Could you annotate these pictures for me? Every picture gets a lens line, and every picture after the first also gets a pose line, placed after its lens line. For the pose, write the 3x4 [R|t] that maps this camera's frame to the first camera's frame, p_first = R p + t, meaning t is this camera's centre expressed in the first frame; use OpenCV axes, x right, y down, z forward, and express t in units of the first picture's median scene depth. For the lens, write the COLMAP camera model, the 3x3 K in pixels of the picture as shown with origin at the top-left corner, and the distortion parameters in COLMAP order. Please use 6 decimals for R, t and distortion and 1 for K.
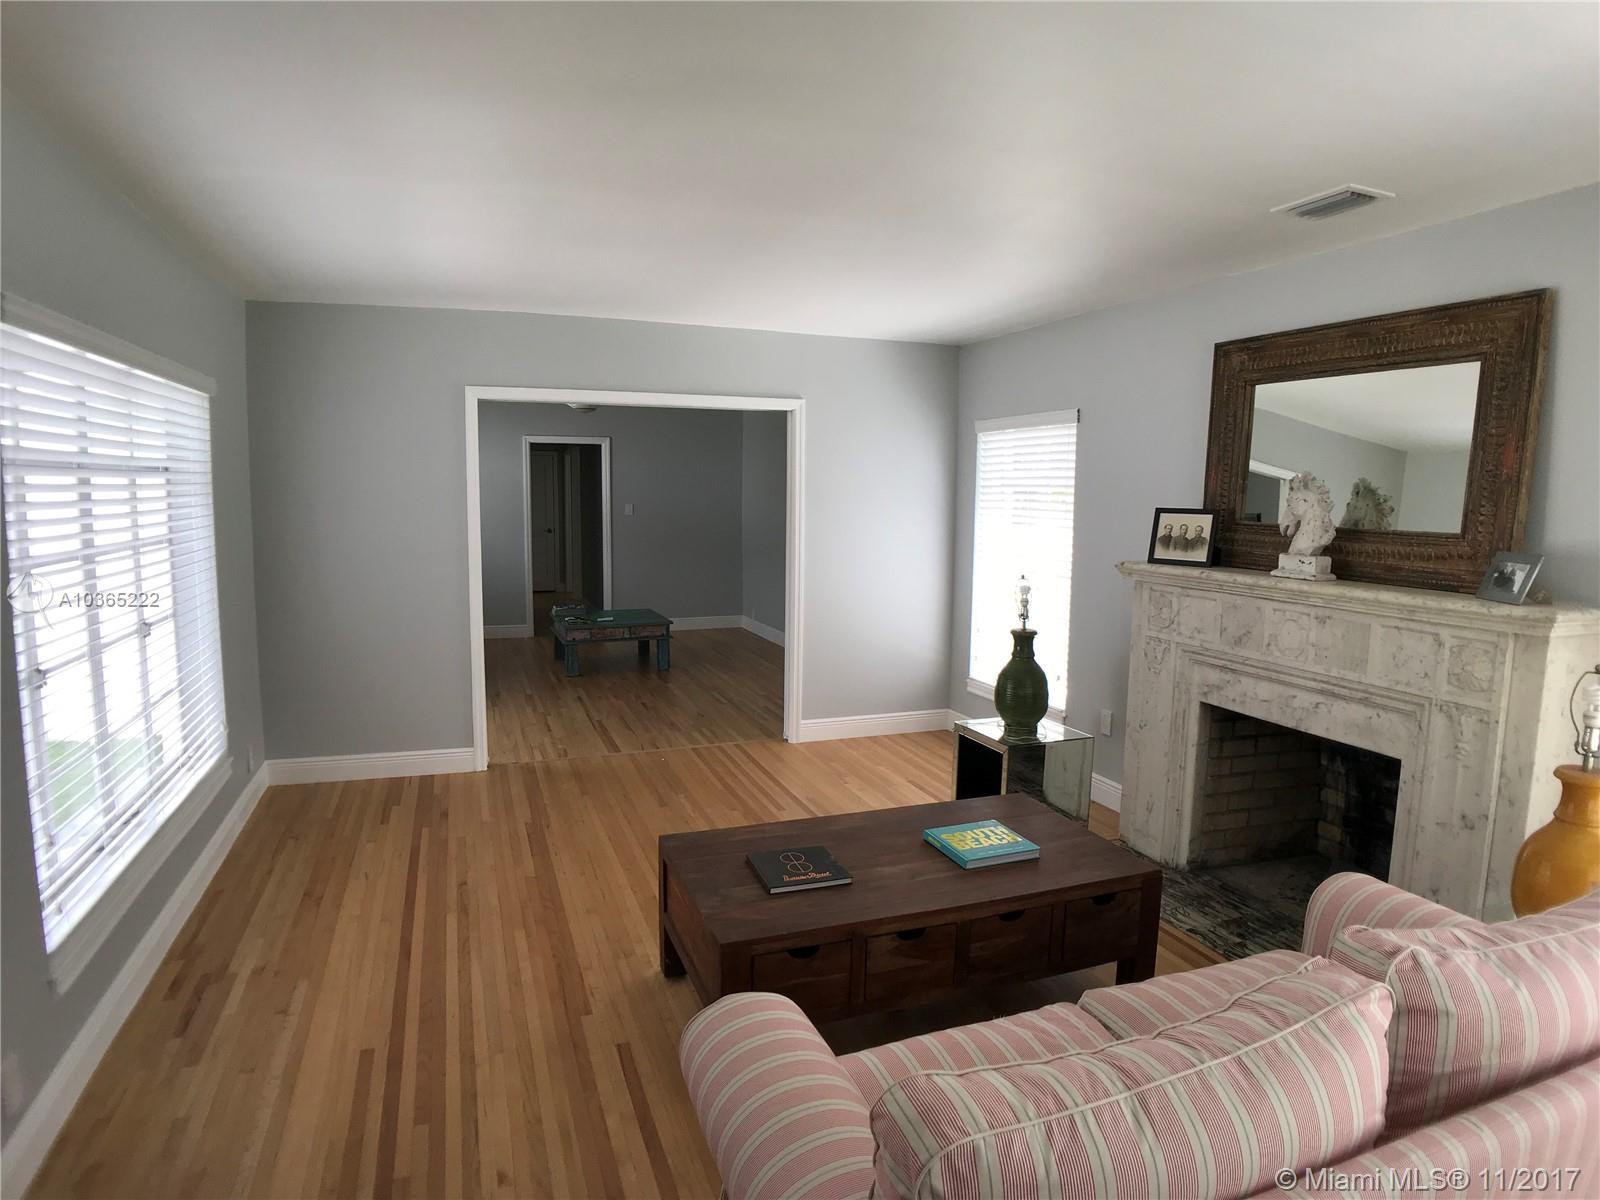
lens RADIAL K [[928.9, 0, 790.5], [0, 928.9, 603.9], [0, 0, 1]] dist [-0.094279, 0.006588]
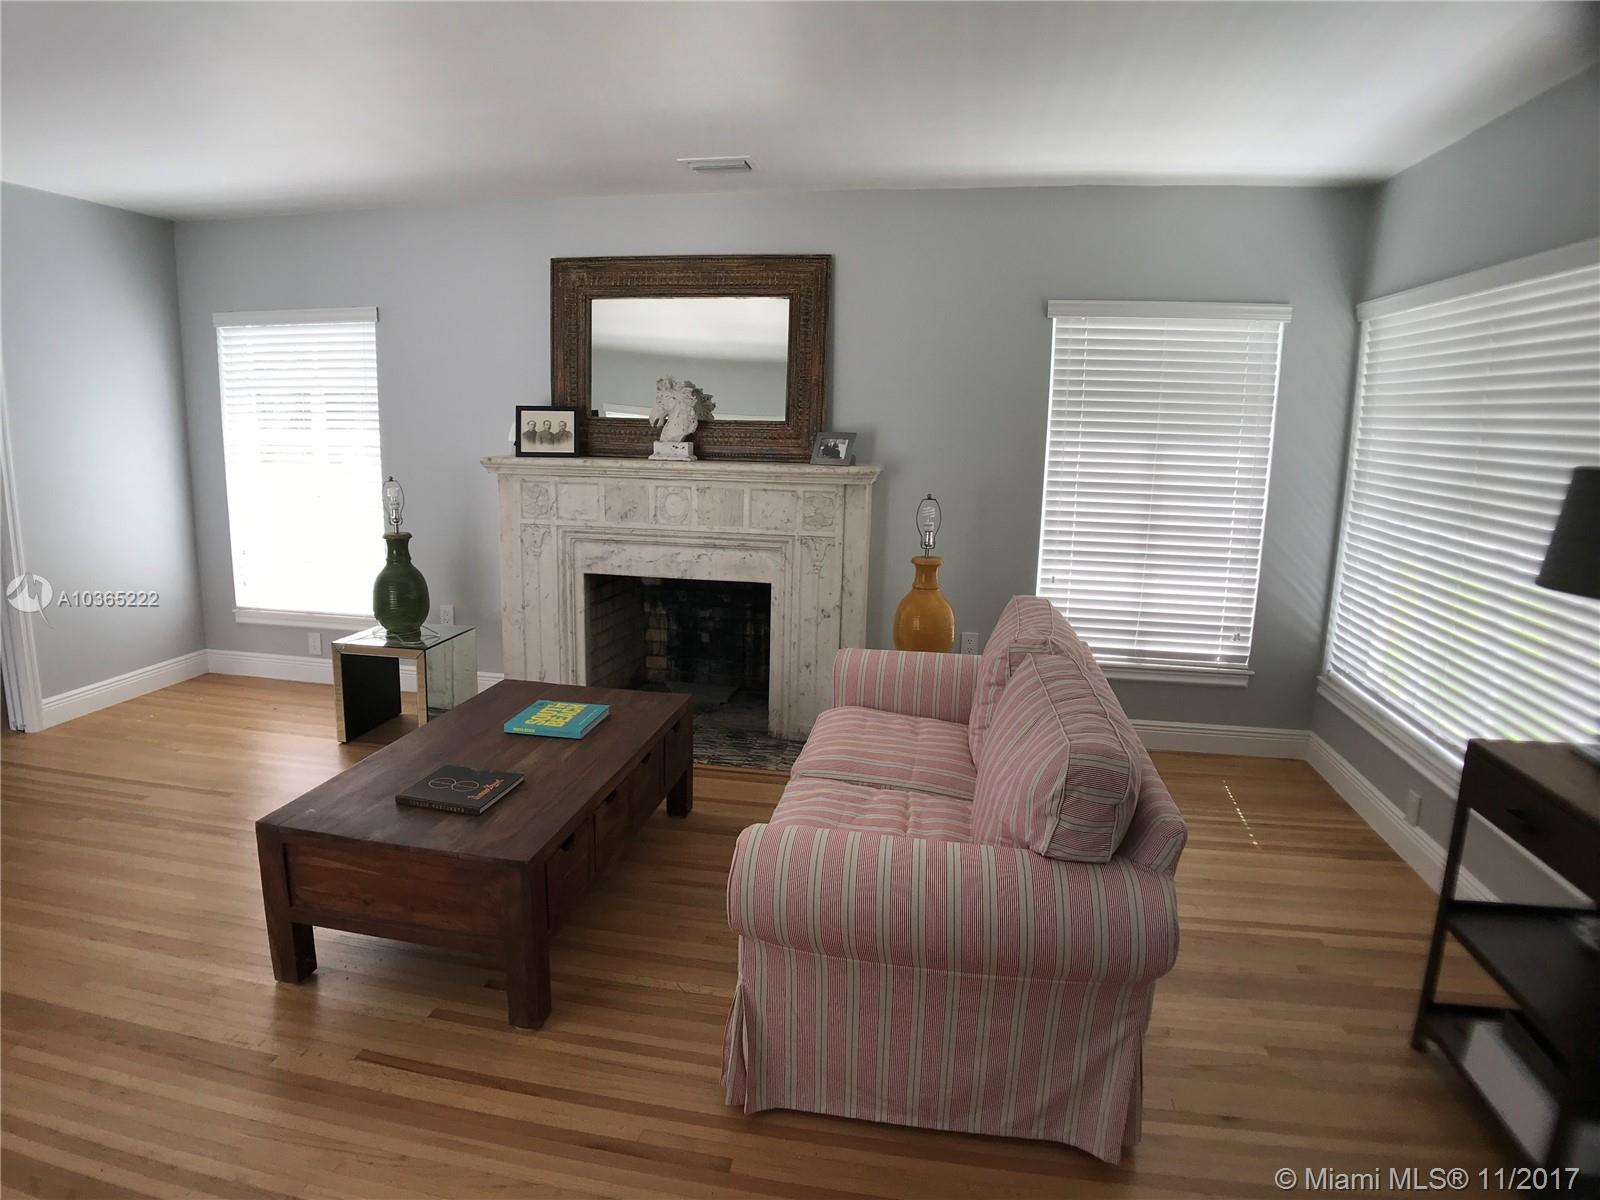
lens RADIAL K [[928.9, 0, 798.4], [0, 928.9, 601.7], [0, 0, 1]] dist [-0.094279, 0.006588]
pose [[0.494766, -0.169424, 0.852351, -0.450888], [0.086285, 0.985542, 0.145812, -0.006089], [-0.864732, 0.001403, 0.502232, 0.178200]]
